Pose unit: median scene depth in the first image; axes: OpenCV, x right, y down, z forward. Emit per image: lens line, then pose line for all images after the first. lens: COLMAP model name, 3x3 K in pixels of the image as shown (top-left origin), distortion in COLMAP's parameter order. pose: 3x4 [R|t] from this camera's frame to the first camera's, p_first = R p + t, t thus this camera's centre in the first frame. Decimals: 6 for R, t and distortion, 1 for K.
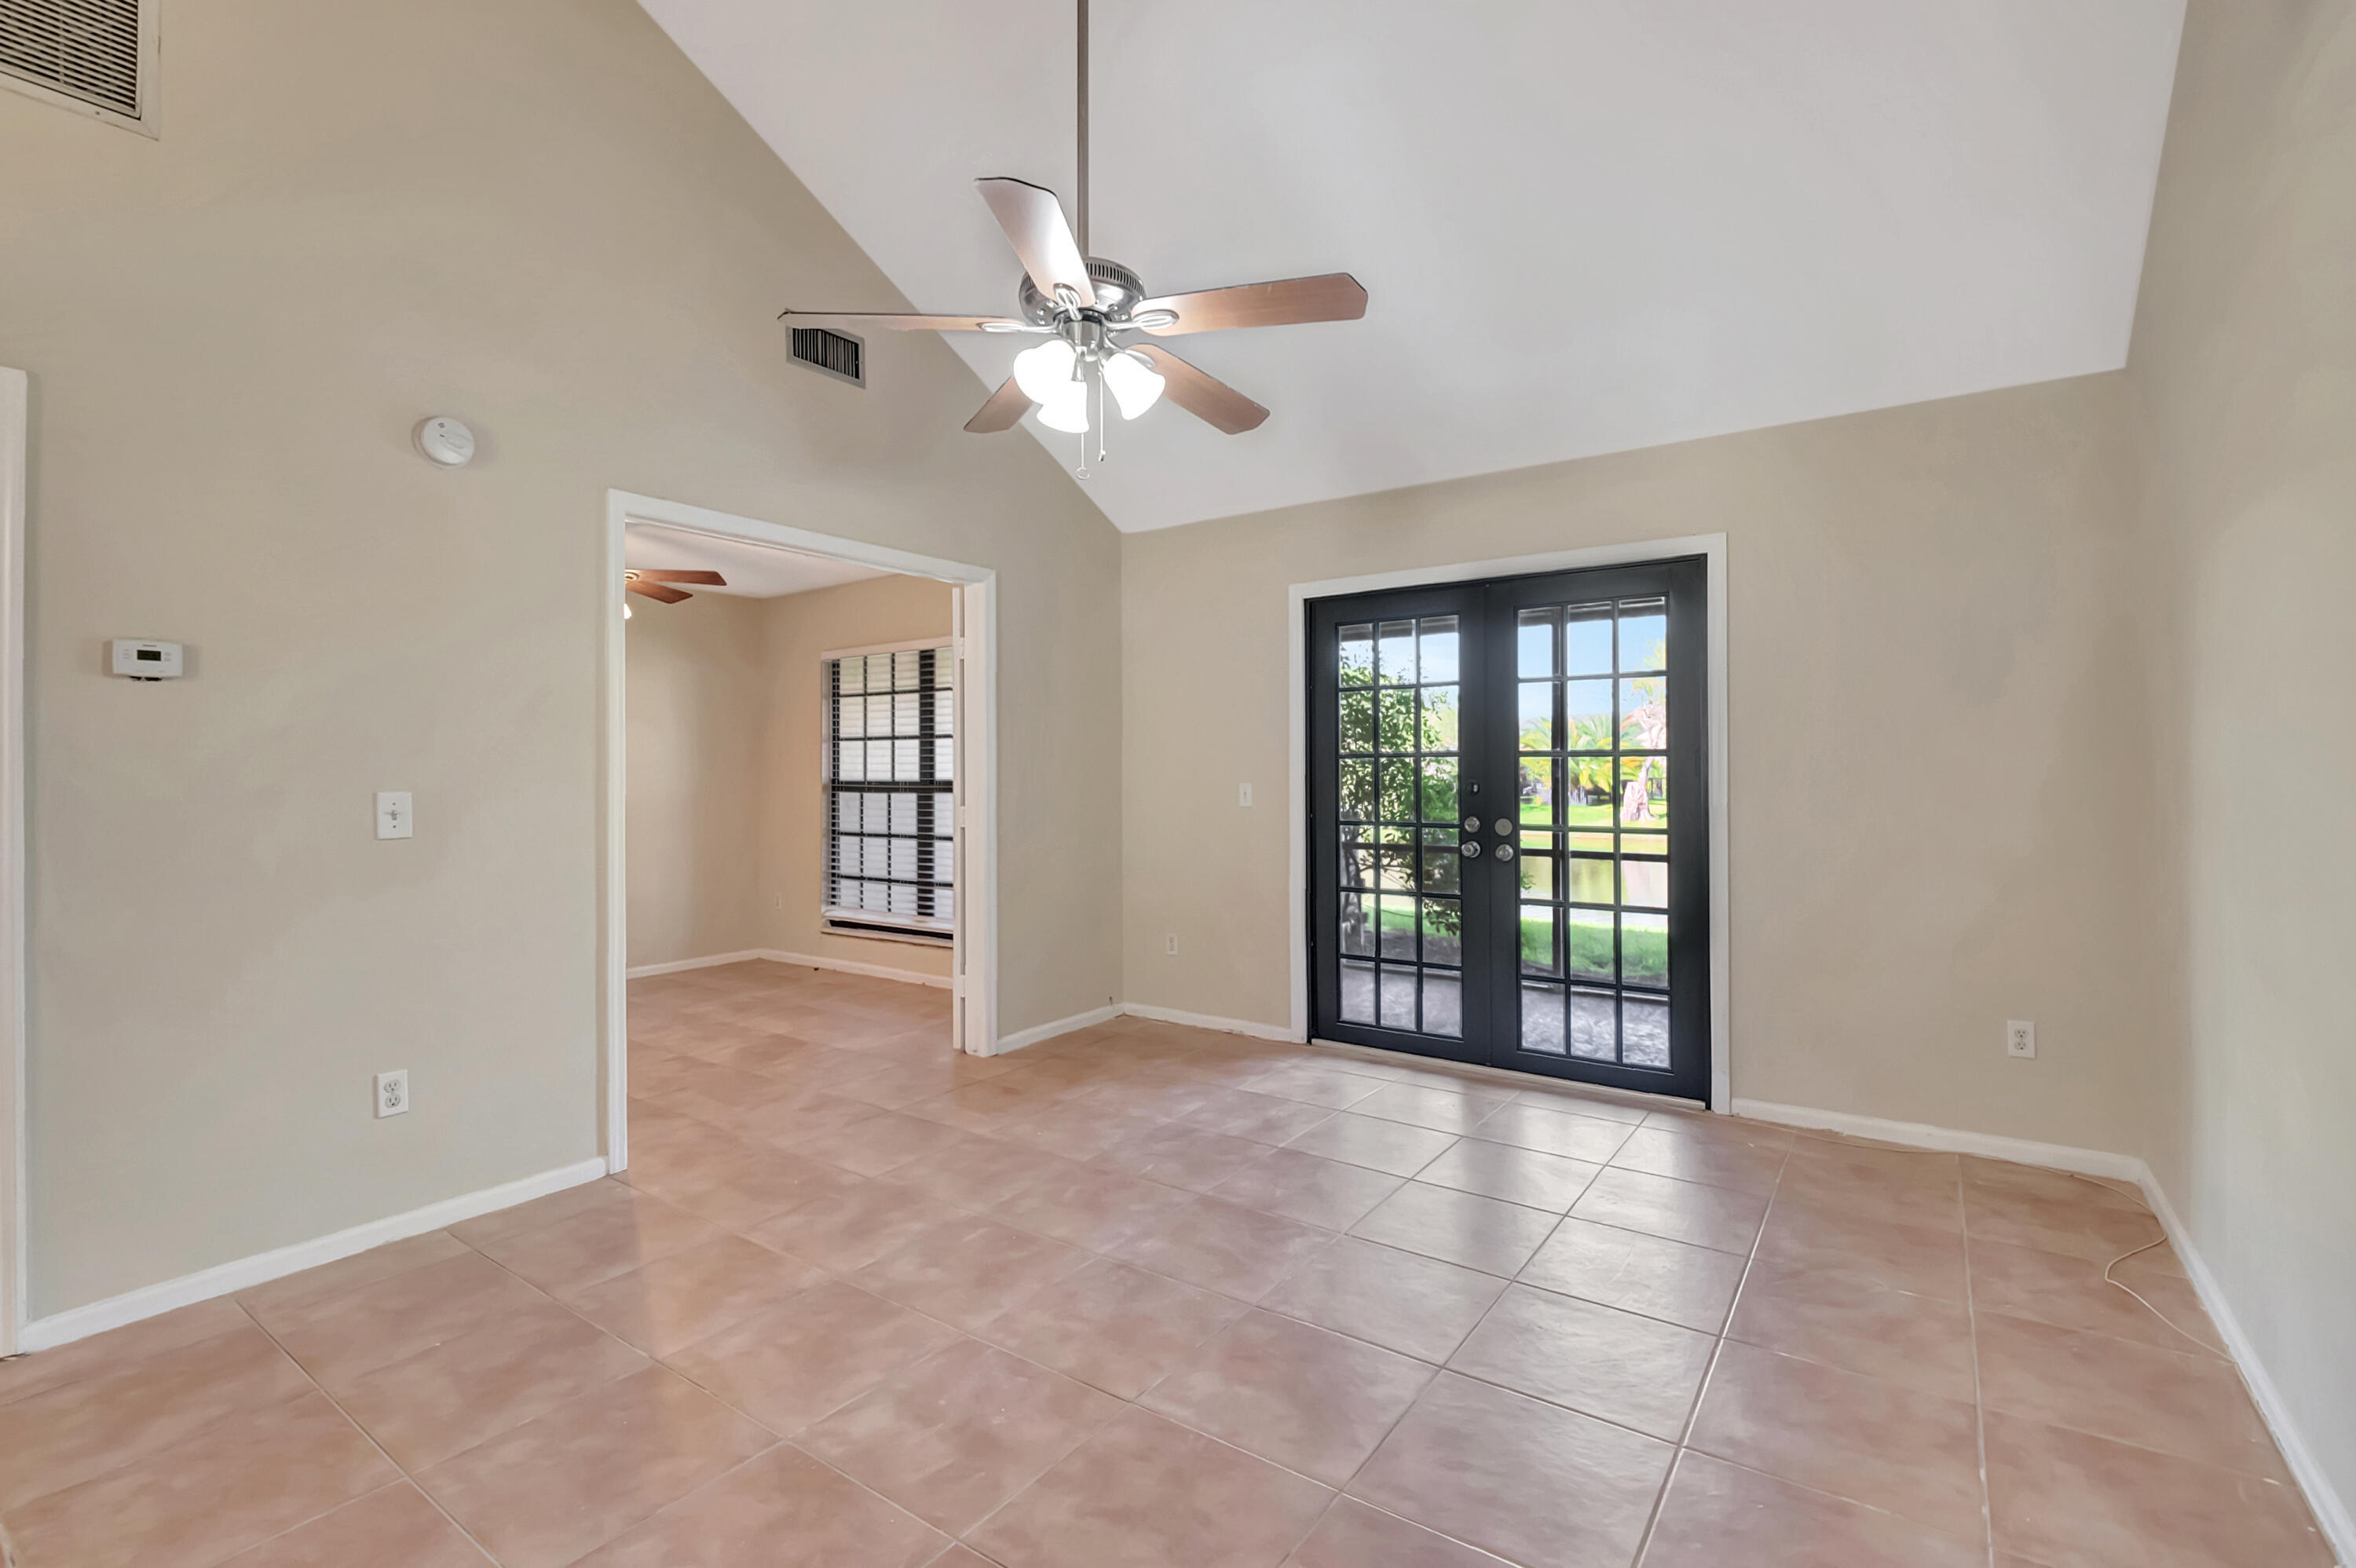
lens RADIAL K [[1042.1, 0, 1173.1], [0, 1042.1, 767.6], [0, 0, 1]] dist [0.007922, -0.015357]
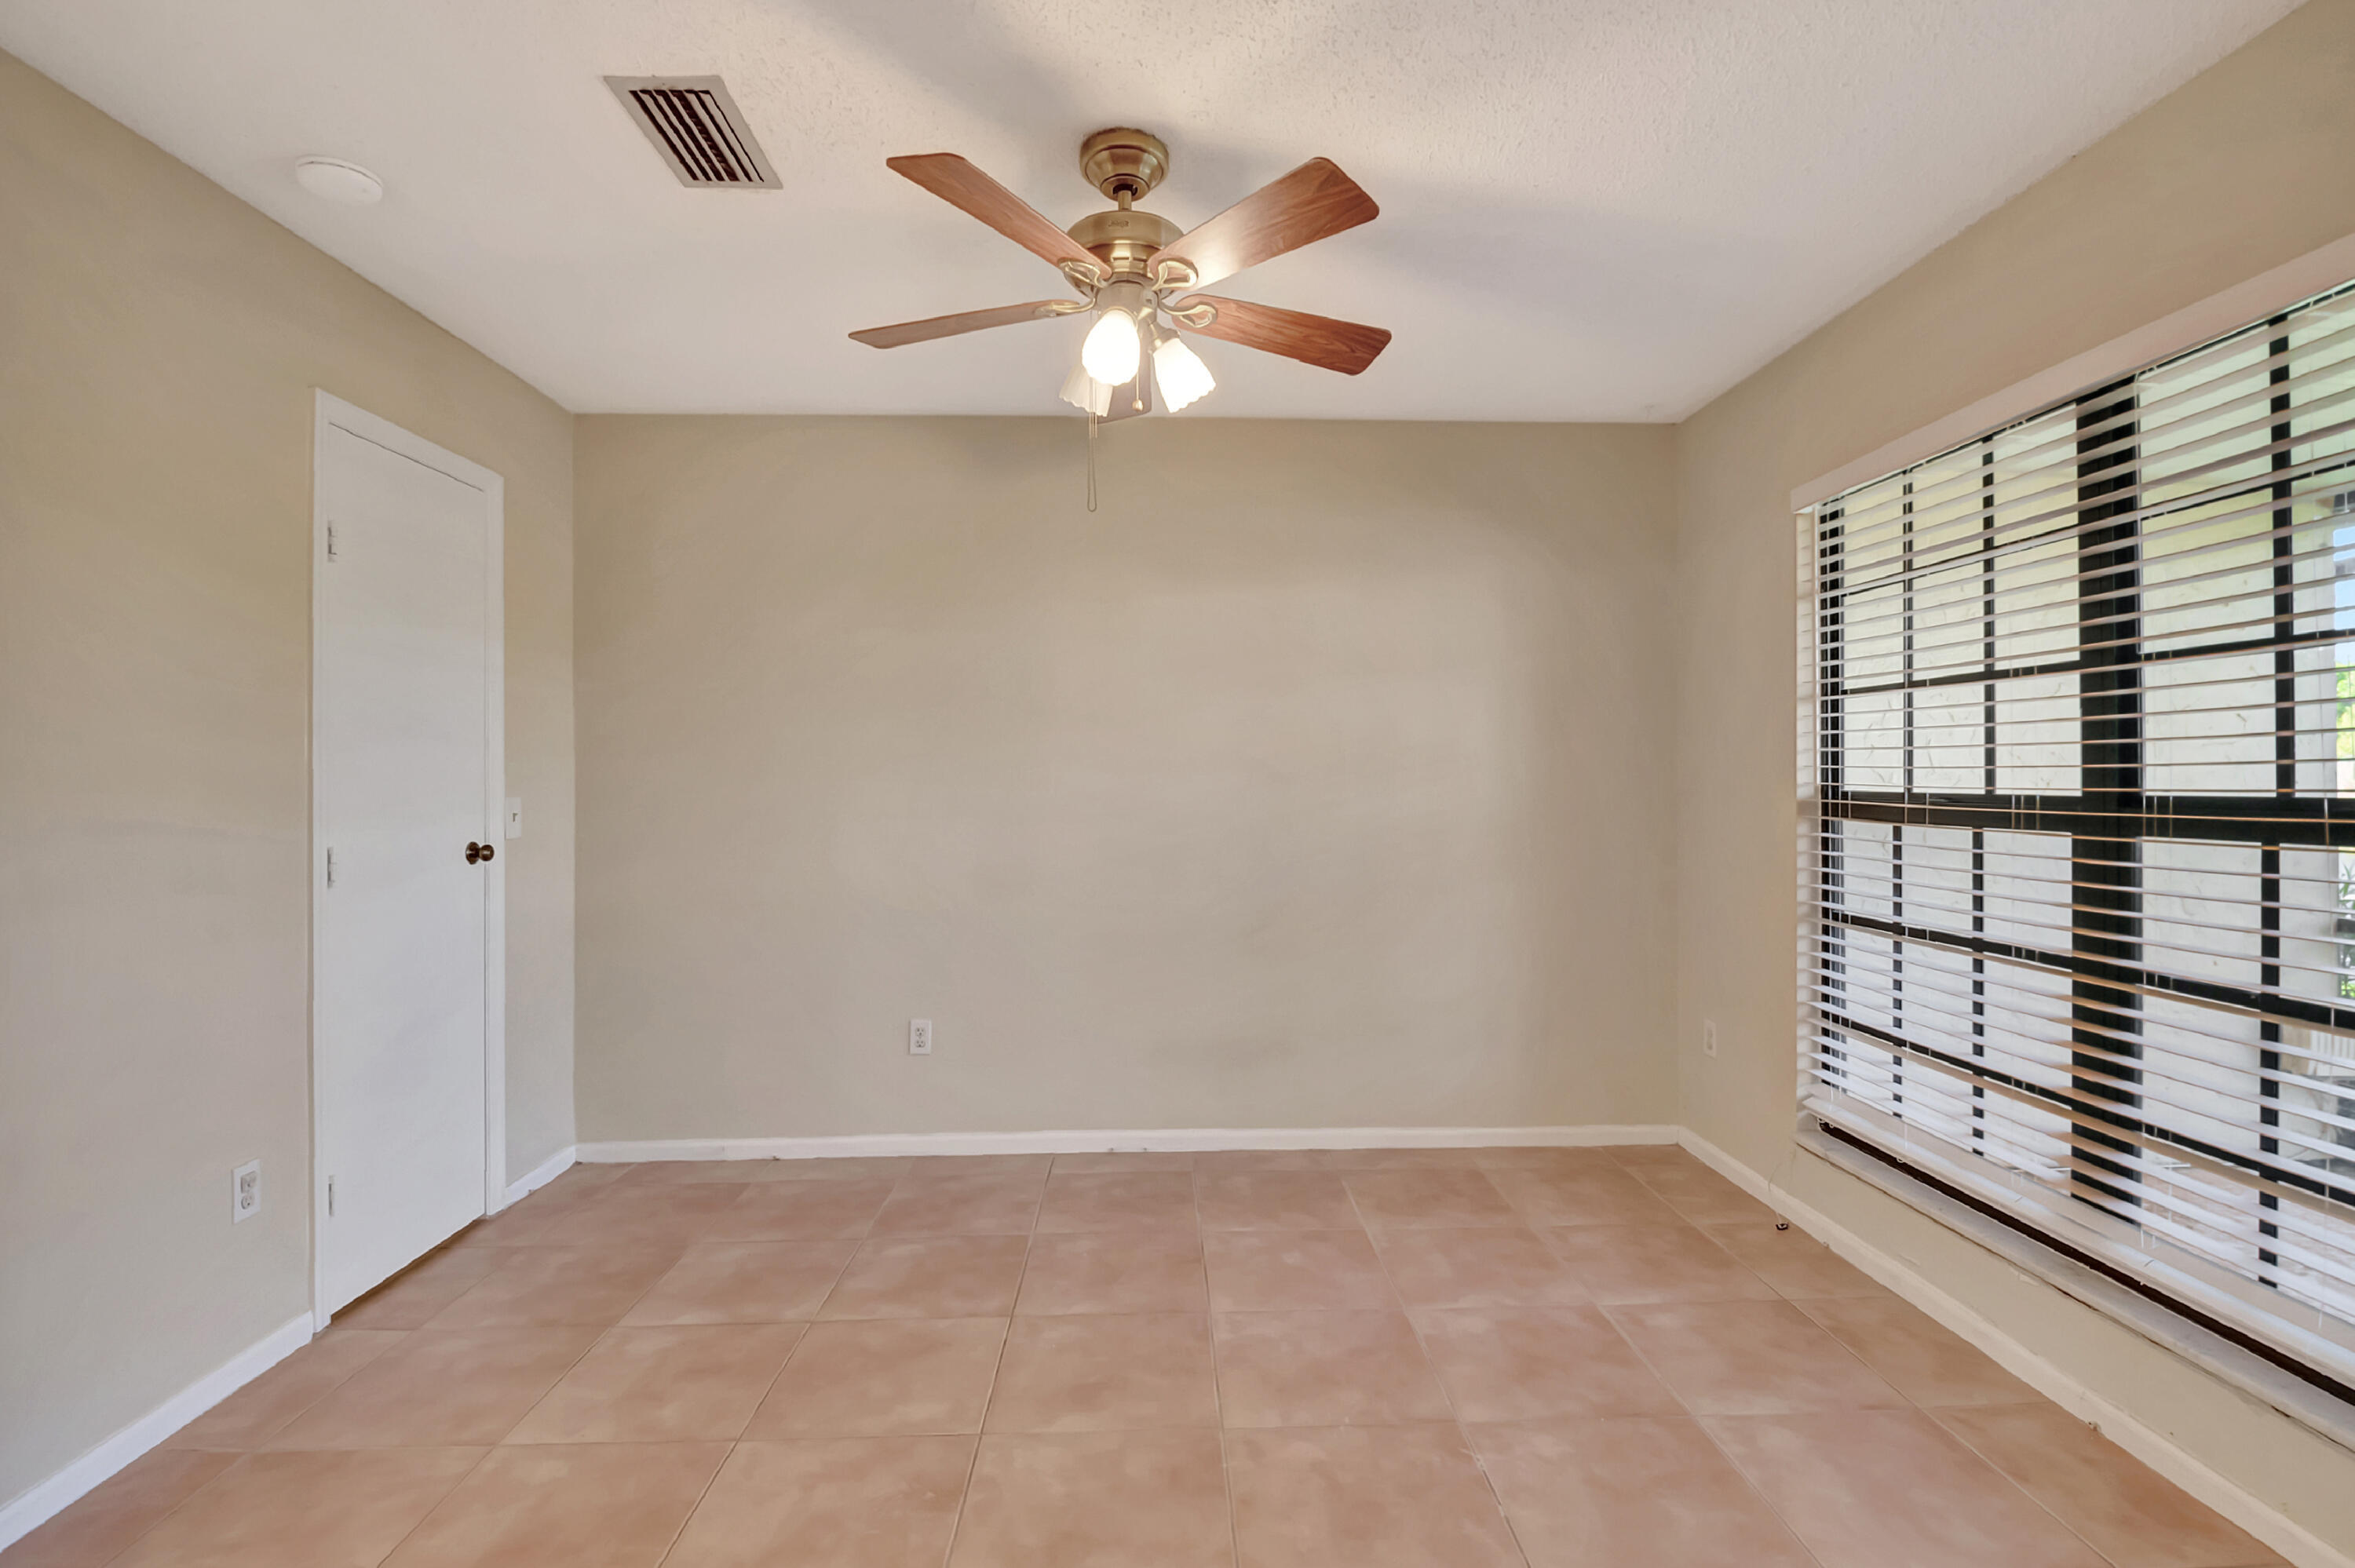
lens RADIAL K [[1099.8, 0, 1177.5], [0, 1099.8, 784.0], [0, 0, 1]] dist [-0.017285, -0.000464]
pose [[0.599264, 0.003032, -0.800546, -0.219326], [0.002679, 0.999980, 0.005793, 0.009715], [0.800547, -0.005617, 0.599244, 0.885622]]
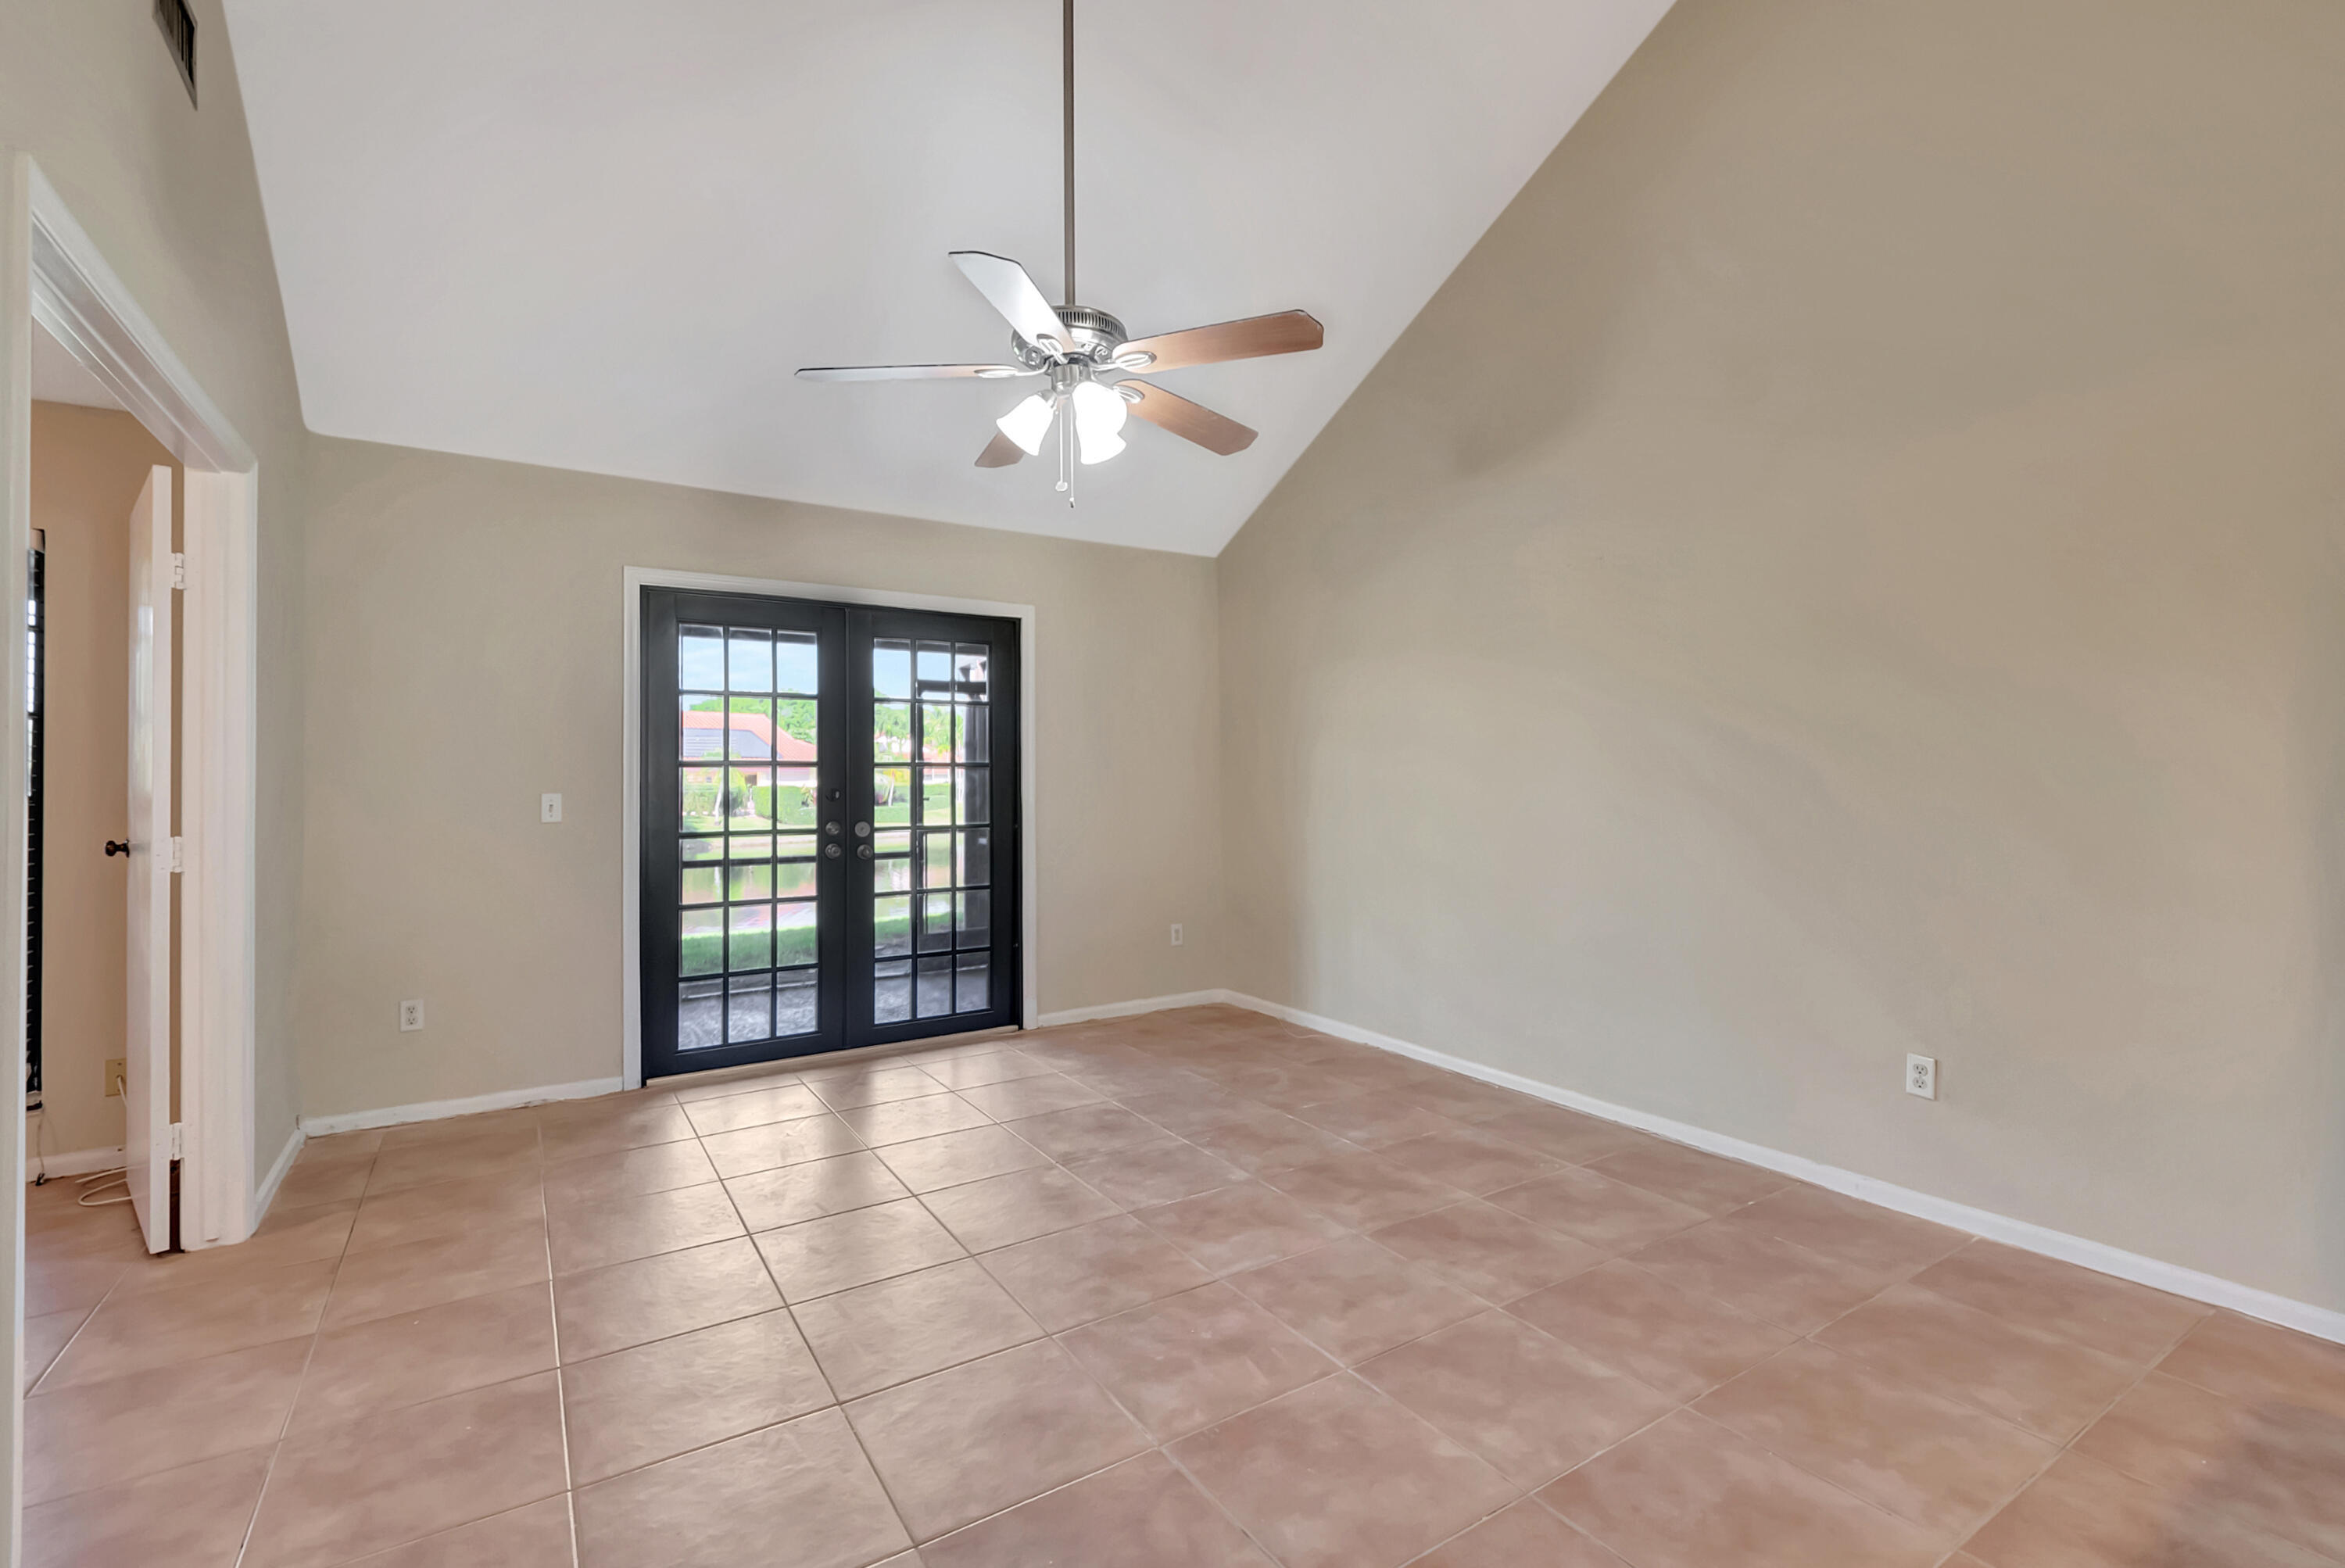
lens RADIAL K [[1037.3, 0, 1167.7], [0, 1037.3, 767.7], [0, 0, 1]] dist [0.007922, -0.015357]
pose [[0.379990, 0.011912, 0.924914, -0.602565], [0.002704, 0.999898, -0.013989, 0.007932], [-0.924987, 0.007817, 0.379919, 0.288798]]
